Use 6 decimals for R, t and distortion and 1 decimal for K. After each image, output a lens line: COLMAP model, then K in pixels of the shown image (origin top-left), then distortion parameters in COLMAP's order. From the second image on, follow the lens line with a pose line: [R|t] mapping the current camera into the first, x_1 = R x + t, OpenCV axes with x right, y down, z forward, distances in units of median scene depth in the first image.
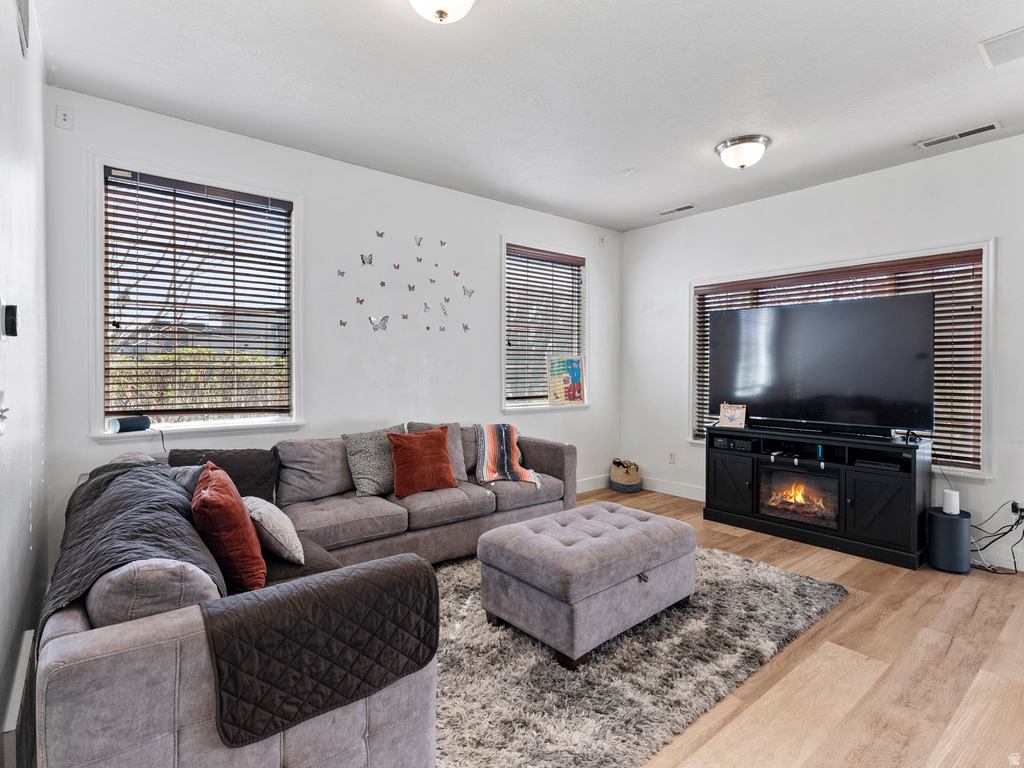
lens RADIAL K [[523.3, 0, 511.5], [0, 523.3, 369.4], [0, 0, 1]] dist [-0.004702, 0.000396]
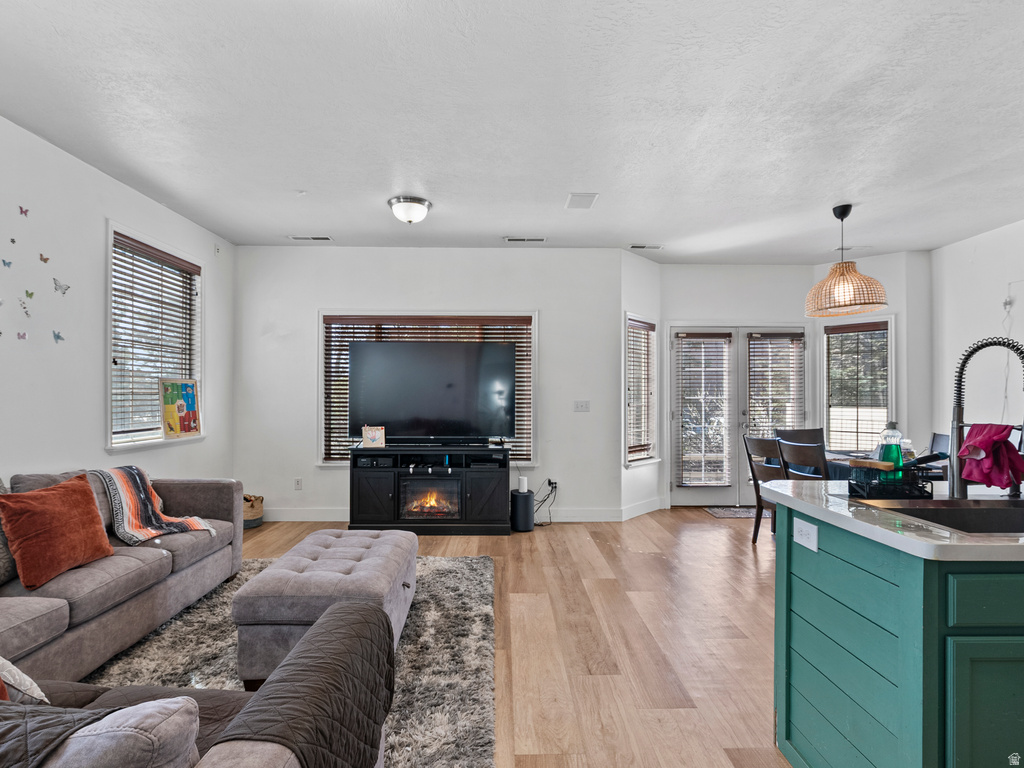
lens RADIAL K [[518.7, 0, 510.2], [0, 518.7, 391.2], [0, 0, 1]] dist [-0.005021, 0.000422]
pose [[0.623181, 0.005292, 0.782060, -0.325835], [0.000703, 0.999973, -0.007327, -0.000280], [-0.782077, 0.005116, 0.623161, 0.104873]]
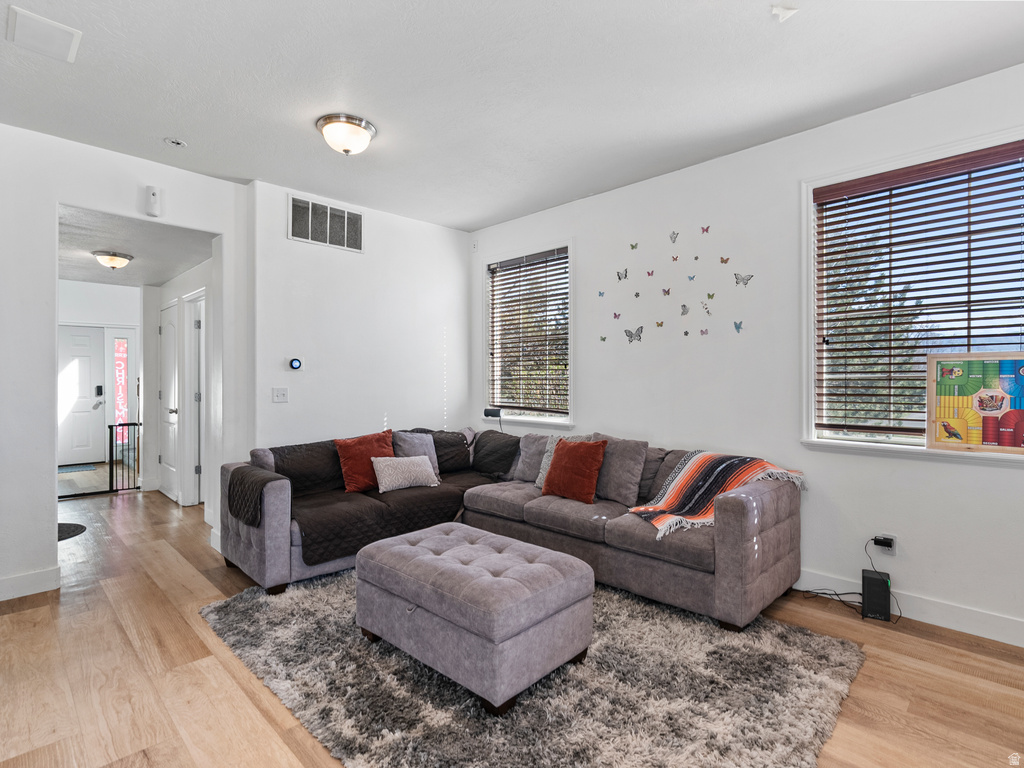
lens RADIAL K [[520.4, 0, 509.6], [0, 520.4, 381.1], [0, 0, 1]] dist [-0.000526, 0.001030]
pose [[0.100906, 0.001538, -0.994895, 0.825047], [-0.000956, 0.999998, 0.001449, -0.000296], [0.994895, 0.000805, 0.100908, 0.756694]]
